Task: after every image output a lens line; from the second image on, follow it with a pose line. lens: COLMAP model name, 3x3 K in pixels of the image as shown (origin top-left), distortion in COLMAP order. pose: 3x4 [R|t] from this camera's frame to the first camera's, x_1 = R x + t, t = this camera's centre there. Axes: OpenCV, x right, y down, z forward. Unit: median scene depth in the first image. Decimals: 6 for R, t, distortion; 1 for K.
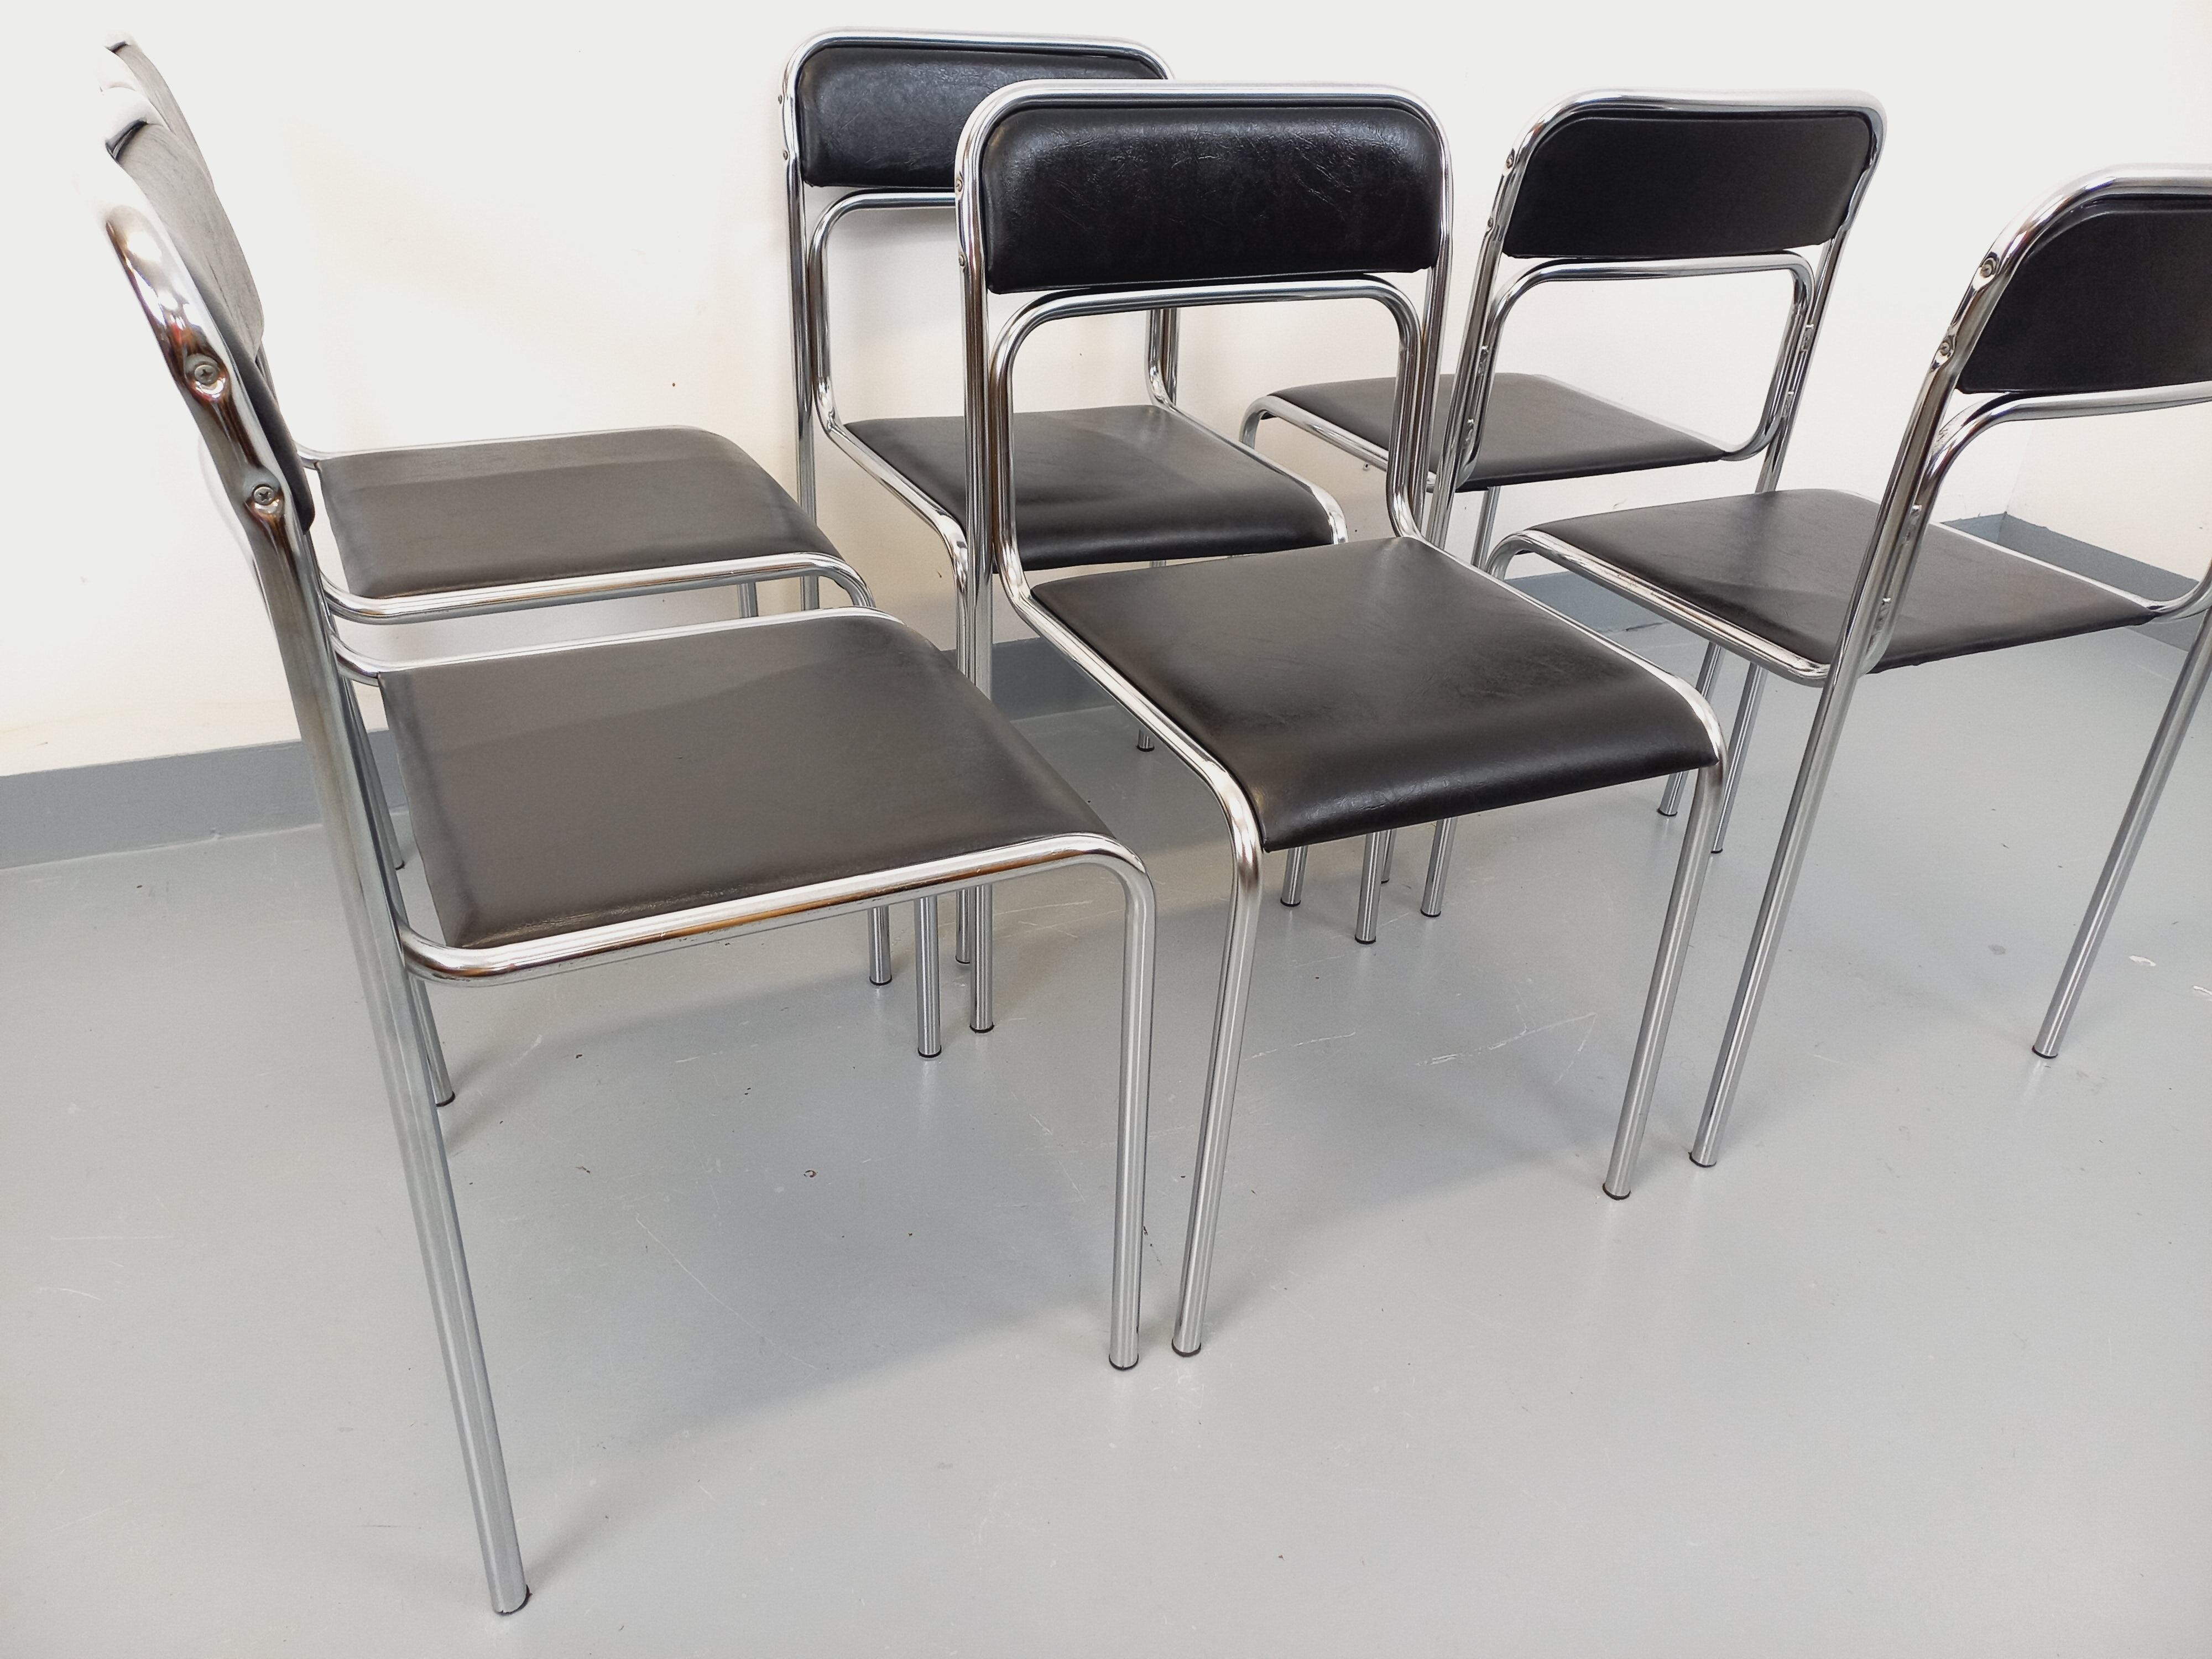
lens RADIAL K [[1665.5, 0, 1107.8], [0, 1665.5, 841.8], [0, 0, 1]] dist [0.048735, -0.022931]
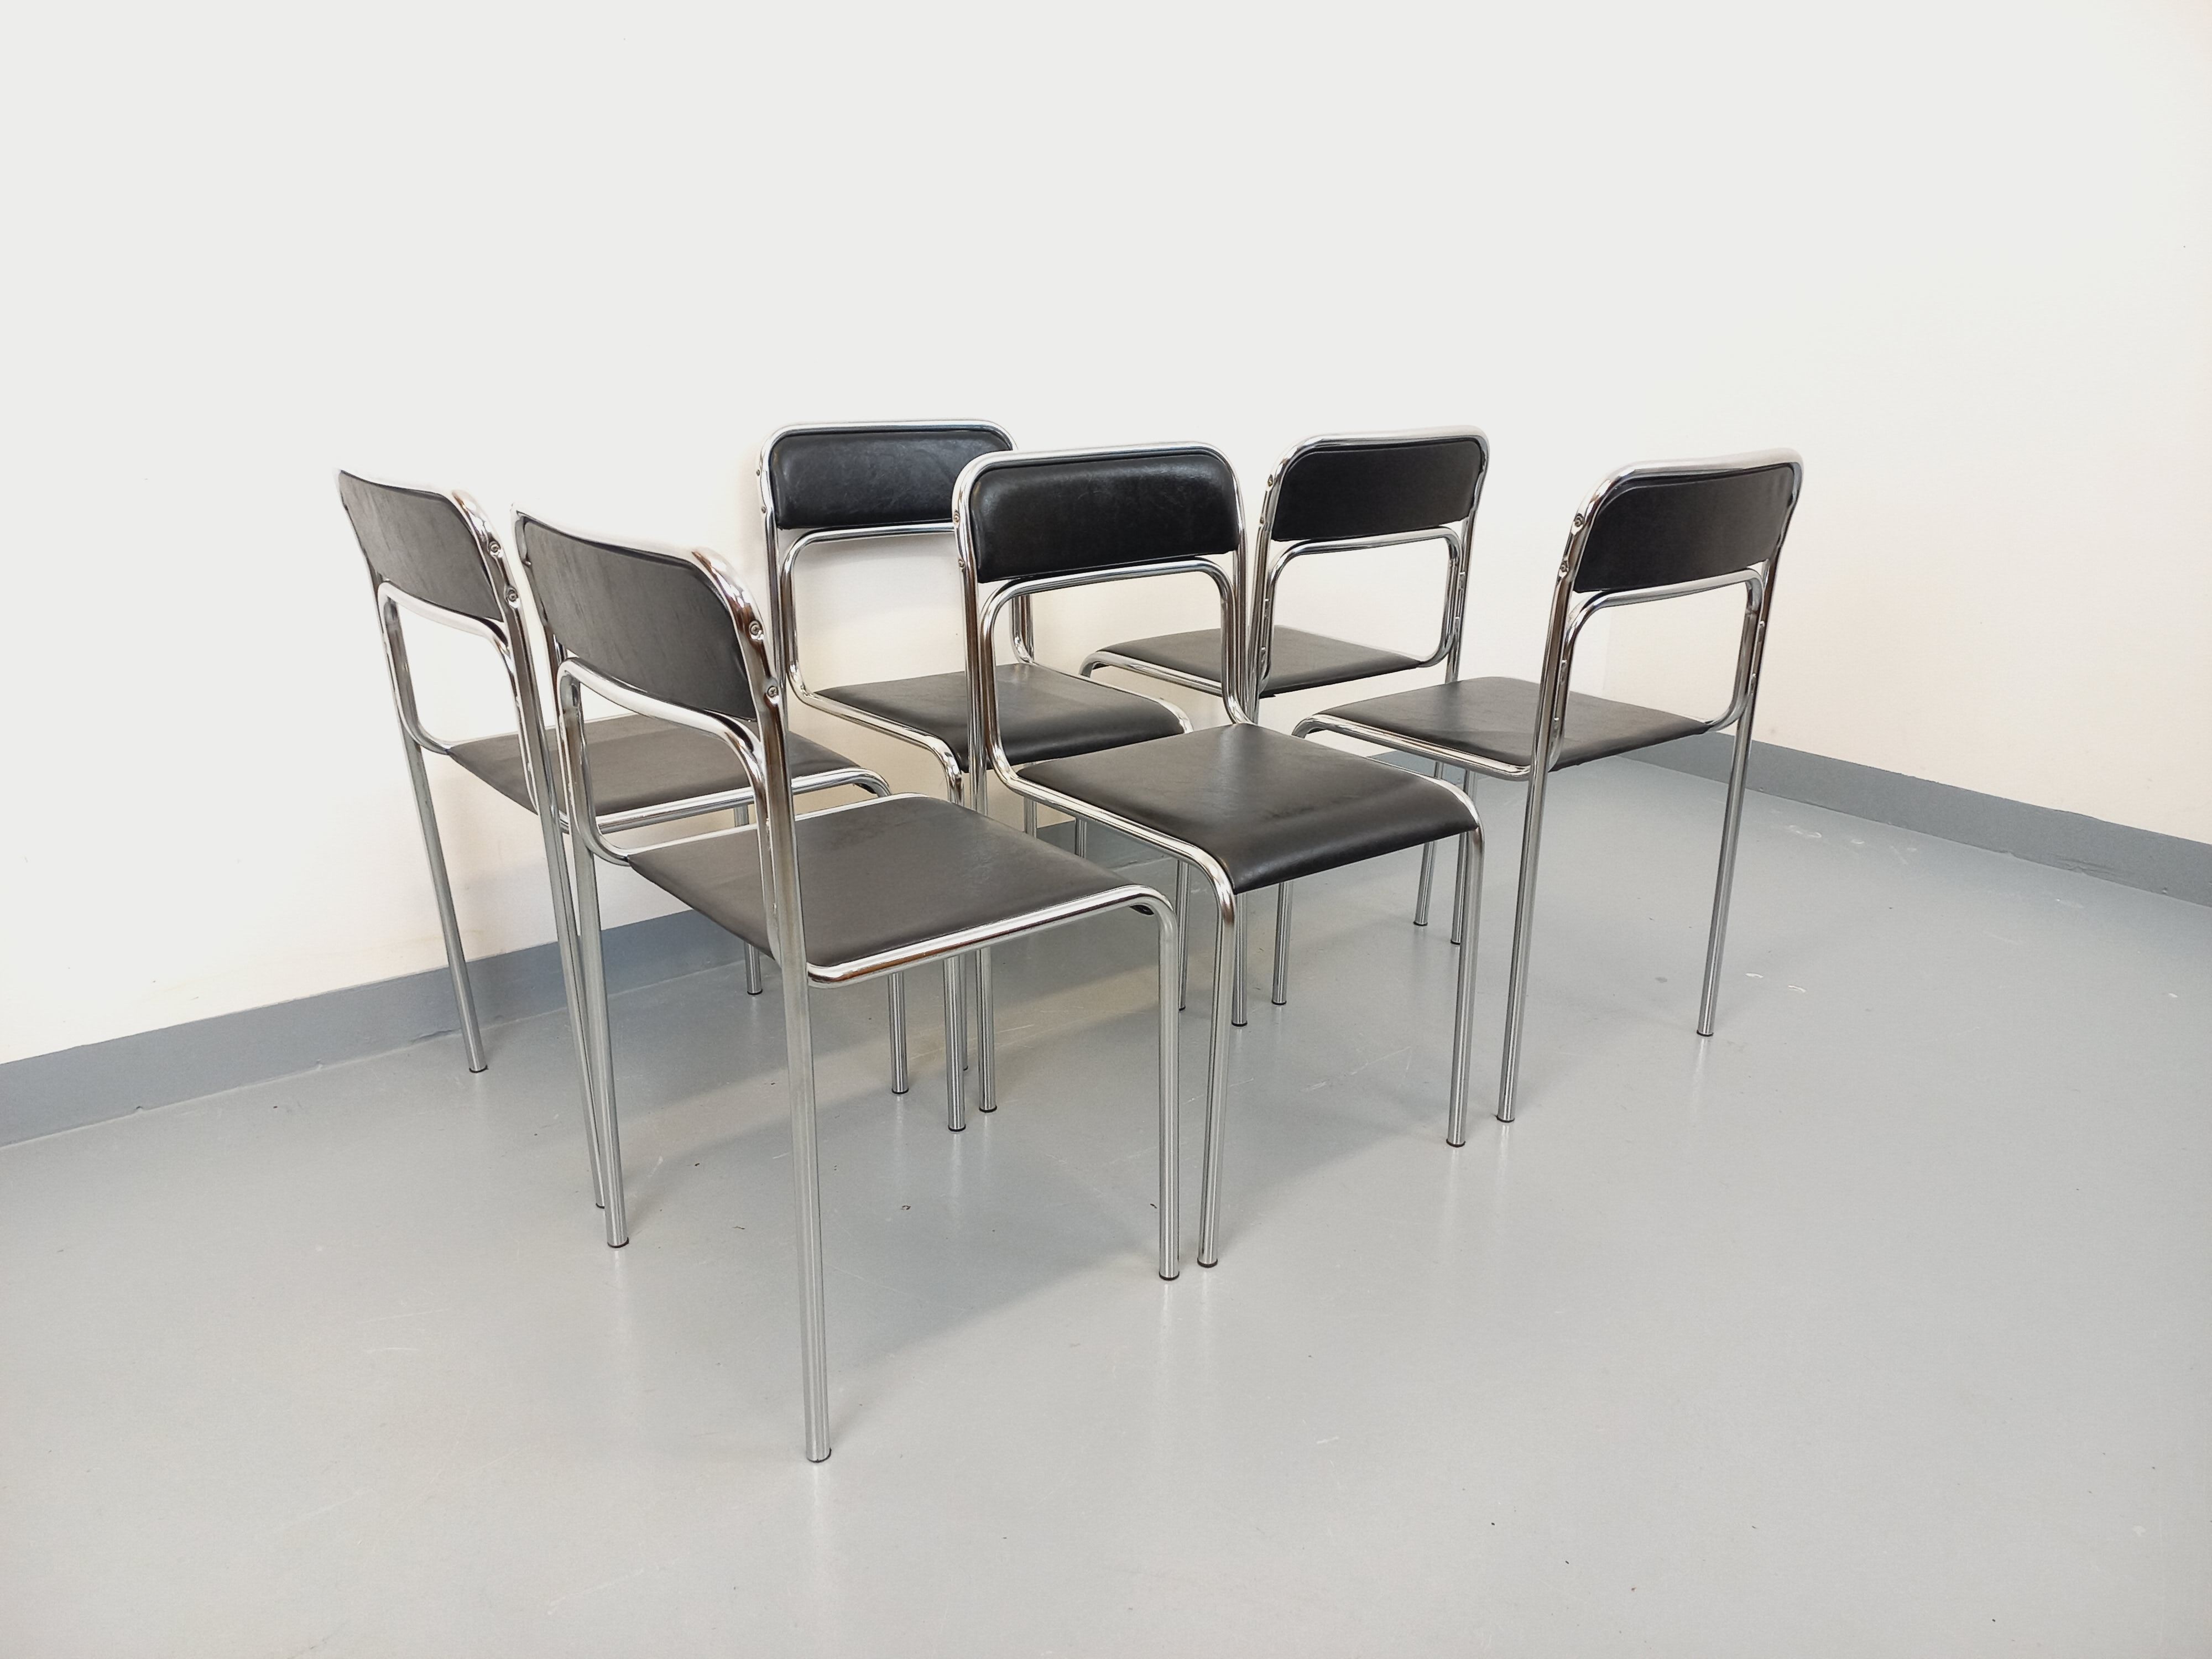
lens RADIAL K [[1665.5, 0, 1097.4], [0, 1665.5, 838.3], [0, 0, 1]] dist [0.048735, -0.022931]
pose [[0.975826, -0.105832, 0.191217, -0.240444], [0.138574, 0.976189, -0.166889, 0.145375], [-0.169002, 0.189352, 0.967256, -0.384470]]
